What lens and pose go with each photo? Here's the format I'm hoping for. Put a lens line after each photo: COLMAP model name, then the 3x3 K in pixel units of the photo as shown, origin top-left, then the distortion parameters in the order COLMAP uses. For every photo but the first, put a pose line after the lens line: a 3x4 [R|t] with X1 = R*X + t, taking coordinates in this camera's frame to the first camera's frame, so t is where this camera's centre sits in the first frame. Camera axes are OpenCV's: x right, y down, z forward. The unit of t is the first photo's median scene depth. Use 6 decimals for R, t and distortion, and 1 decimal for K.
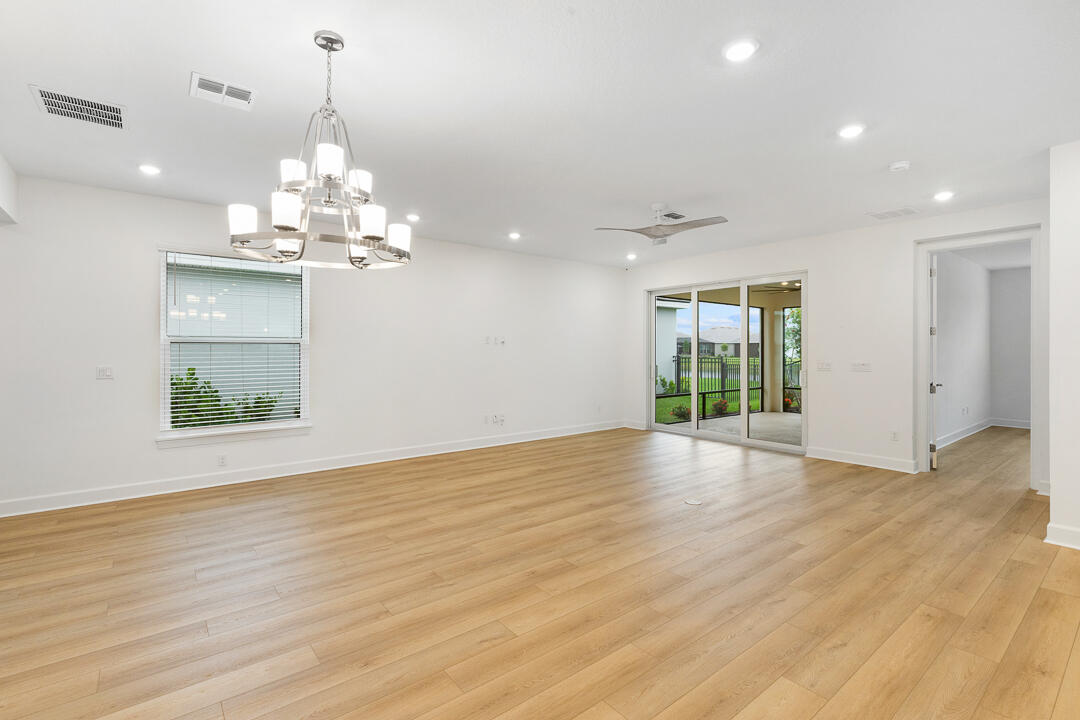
lens RADIAL K [[497.1, 0, 536.5], [0, 497.1, 351.7], [0, 0, 1]] dist [0.006855, -0.001147]
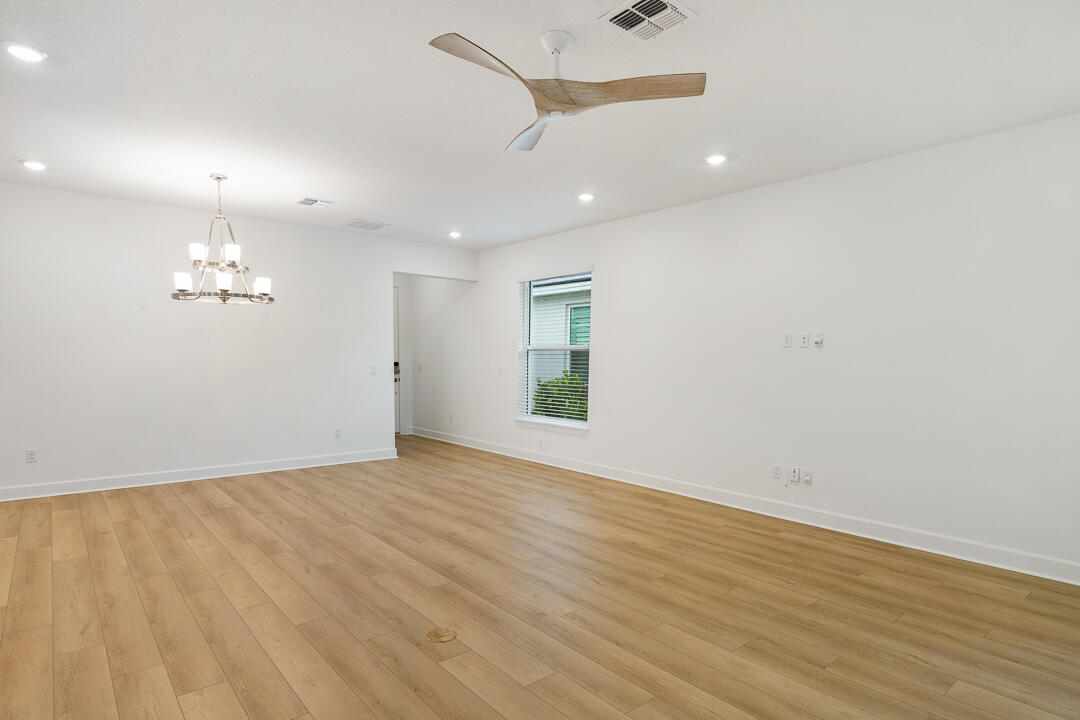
lens RADIAL K [[580.5, 0, 548.4], [0, 580.5, 357.1], [0, 0, 1]] dist [-0.009703, 0.003800]
pose [[0.043401, 0.001063, -0.999057, 1.316305], [-0.014385, 0.999896, 0.000439, -0.000894], [0.998954, 0.014353, 0.043412, 1.504638]]
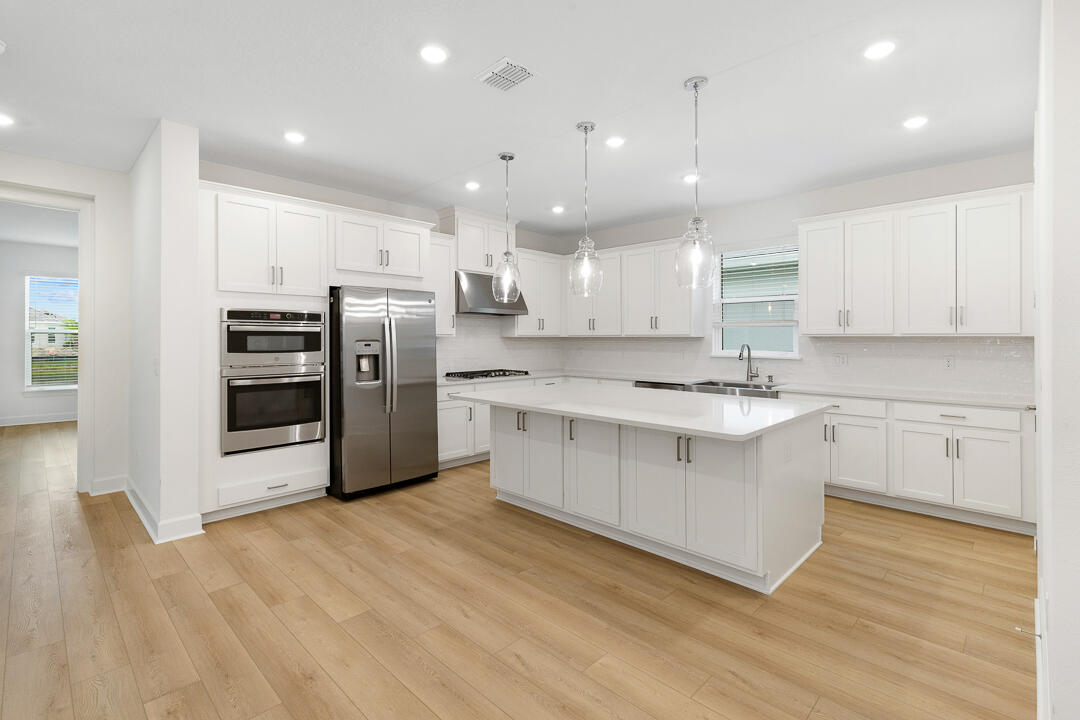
lens RADIAL K [[497.1, 0, 538.0], [0, 497.1, 333.9], [0, 0, 1]] dist [0.006855, -0.001147]
pose [[-0.128319, 0.006289, 0.991713, 0.017047], [0.006262, 0.999965, -0.005531, 0.004141], [-0.991713, 0.005501, -0.128354, 0.466482]]
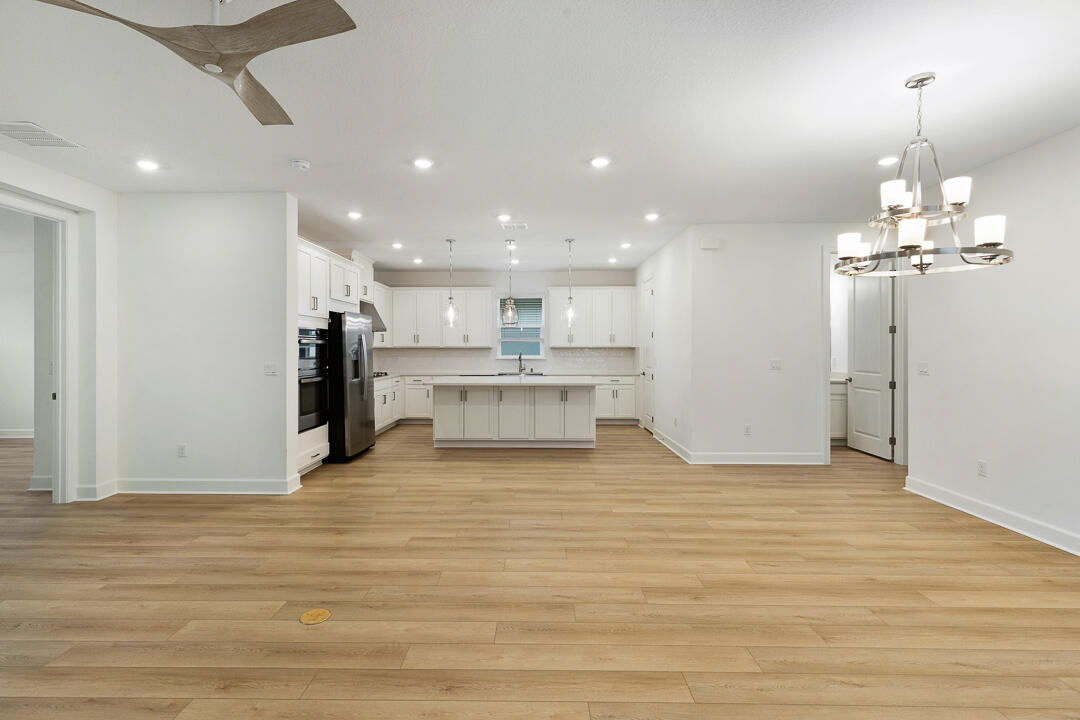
lens RADIAL K [[497.1, 0, 528.8], [0, 497.1, 345.2], [0, 0, 1]] dist [0.006855, -0.001147]
pose [[-0.776202, 0.002585, 0.630479, -0.320690], [0.004625, 0.999988, 0.001594, -0.007902], [-0.630467, 0.004153, -0.776205, 1.783977]]
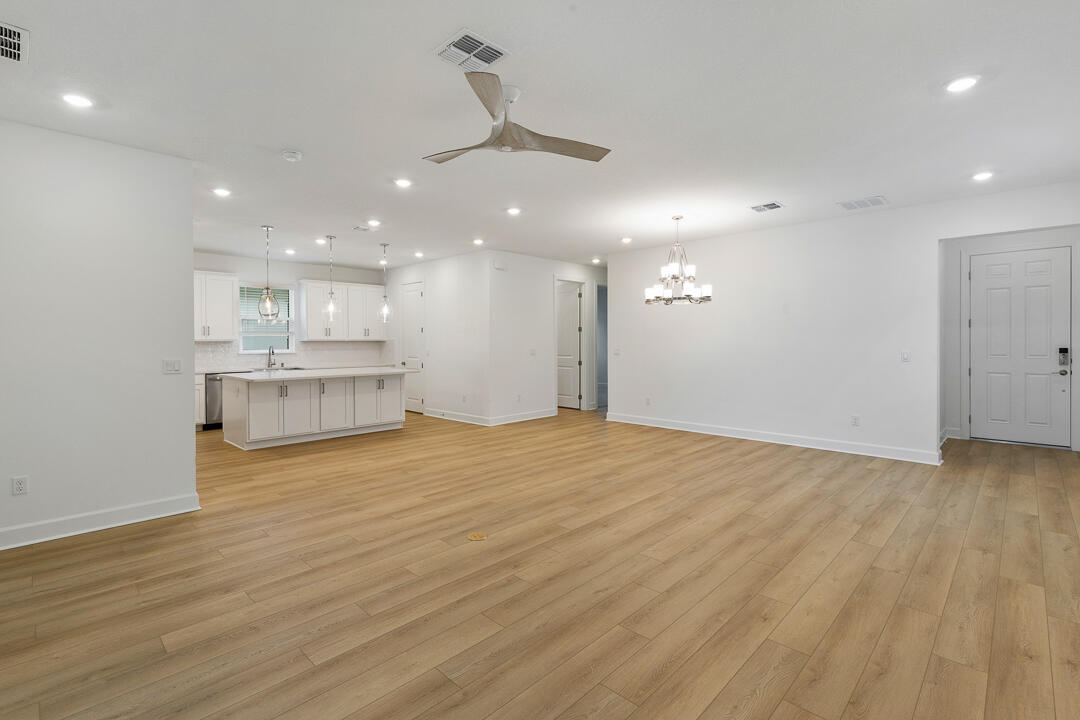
lens RADIAL K [[497.1, 0, 539.0], [0, 497.1, 346.2], [0, 0, 1]] dist [0.006855, -0.001147]
pose [[-0.990740, 0.004558, -0.135699, 0.451754], [0.002149, 0.999838, 0.017898, -0.008476], [0.135758, 0.017441, -0.990588, 2.460031]]
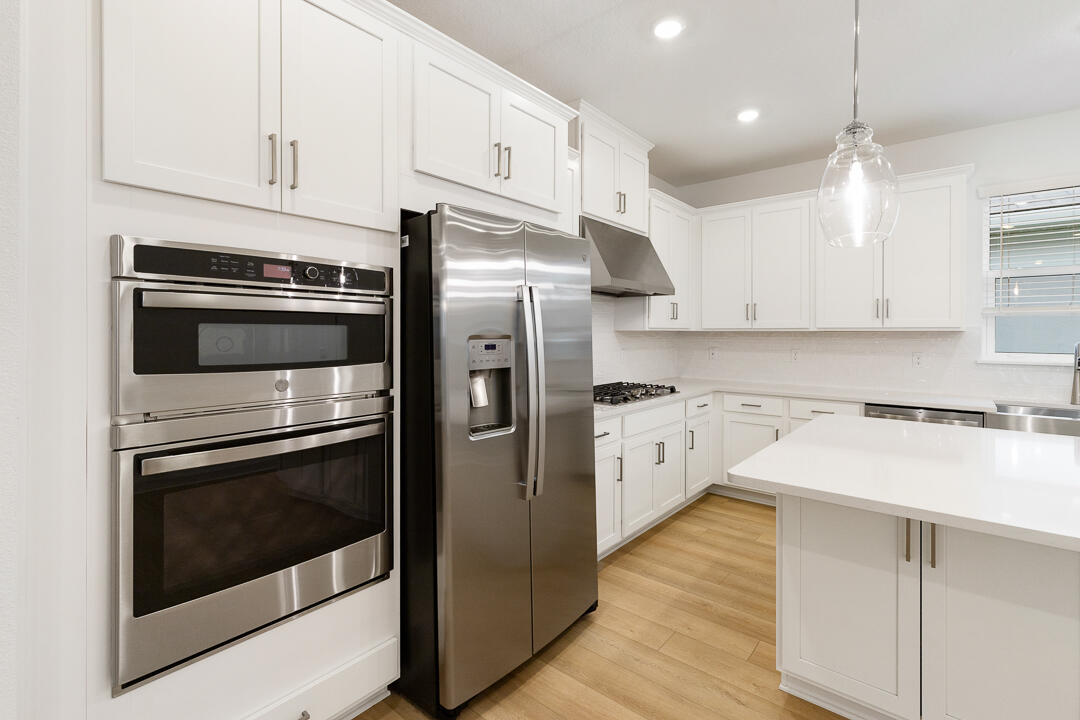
lens RADIAL K [[497.1, 0, 543.3], [0, 497.1, 328.7], [0, 0, 1]] dist [0.006855, -0.001147]
pose [[-0.213033, 0.005489, 0.977030, 0.803175], [0.003177, 0.999983, -0.004925, 0.005350], [-0.977040, 0.002055, -0.213046, 0.803112]]
